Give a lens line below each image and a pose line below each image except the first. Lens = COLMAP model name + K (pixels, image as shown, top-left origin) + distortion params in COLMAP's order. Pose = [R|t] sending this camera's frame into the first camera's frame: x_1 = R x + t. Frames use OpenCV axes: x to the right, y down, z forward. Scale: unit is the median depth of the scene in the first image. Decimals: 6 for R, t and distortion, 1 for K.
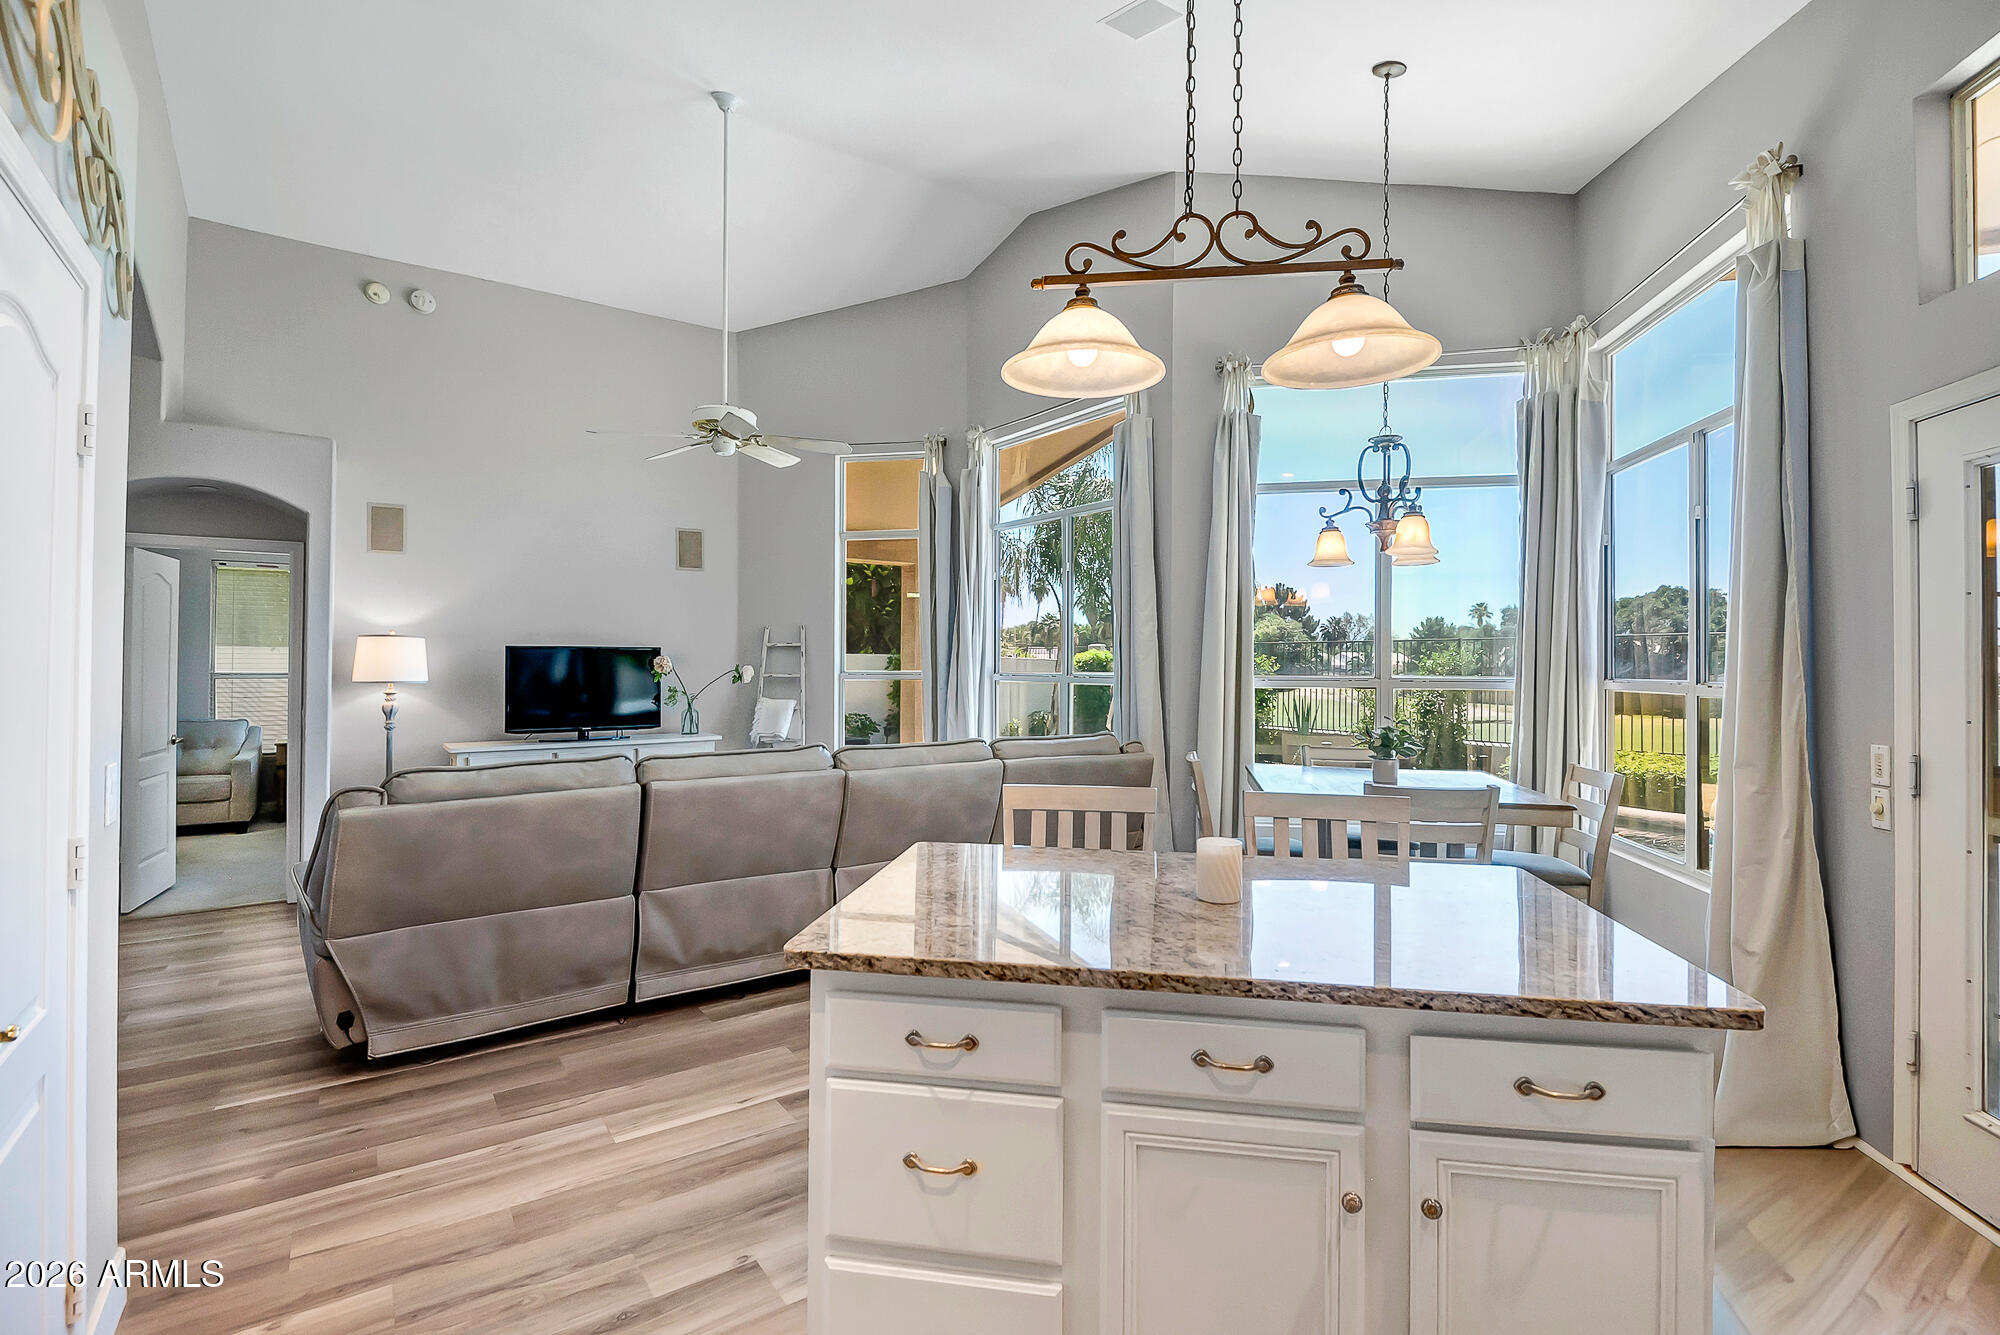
lens RADIAL K [[919.1, 0, 1008.2], [0, 919.1, 659.3], [0, 0, 1]] dist [0.020217, -0.021852]
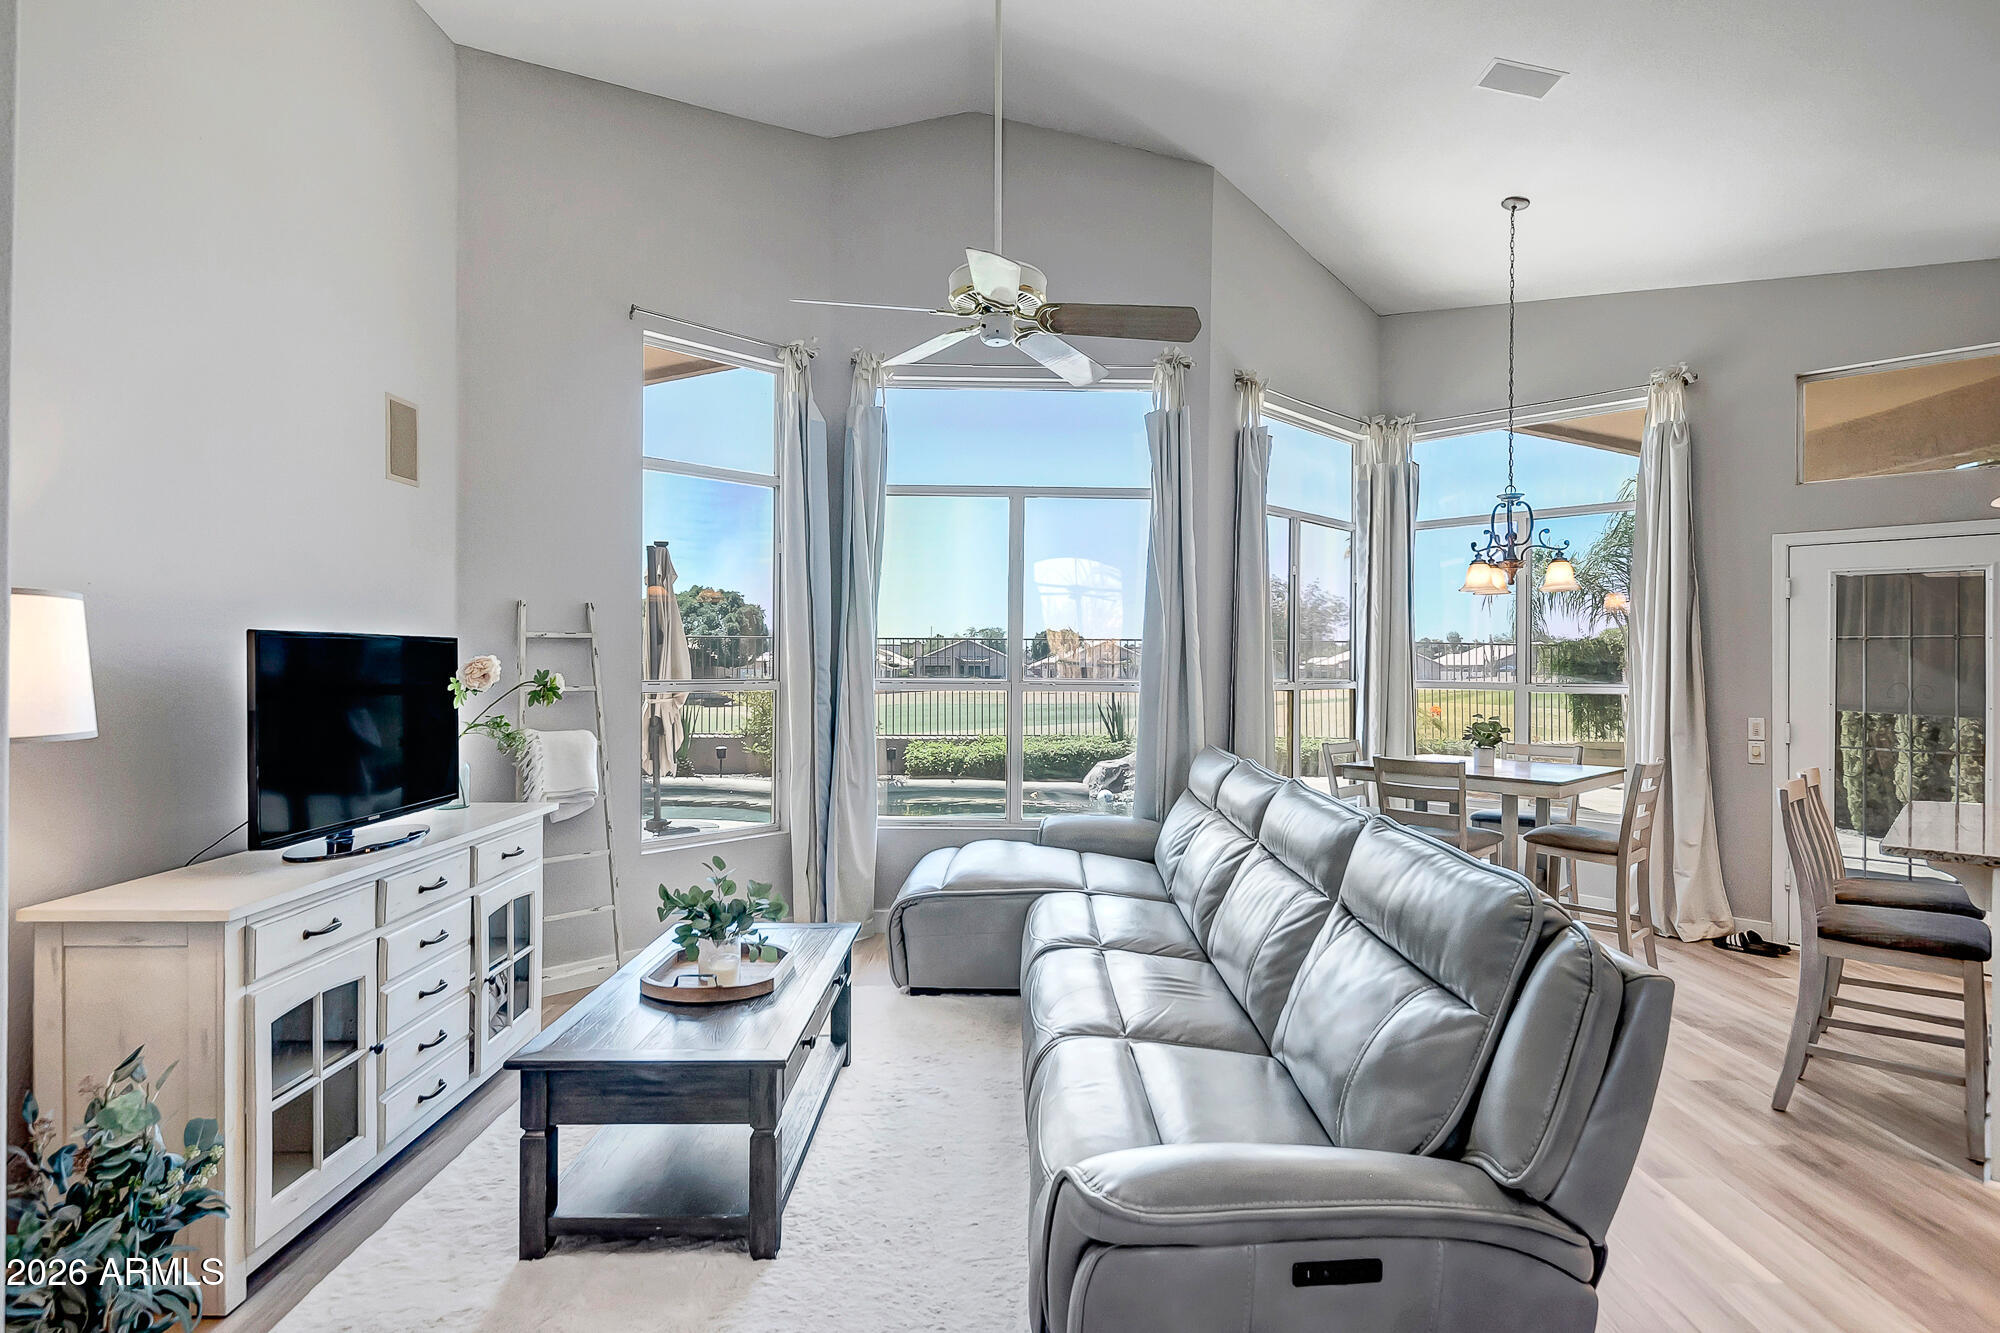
lens RADIAL K [[998.6, 0, 1000.0], [0, 998.6, 666.5], [0, 0, 1]] dist [0.000702, -0.000210]
pose [[0.568090, -0.004297, 0.822955, -0.711132], [-0.009280, 0.999889, 0.011627, -0.007922], [-0.822914, -0.014242, 0.567987, 0.499635]]
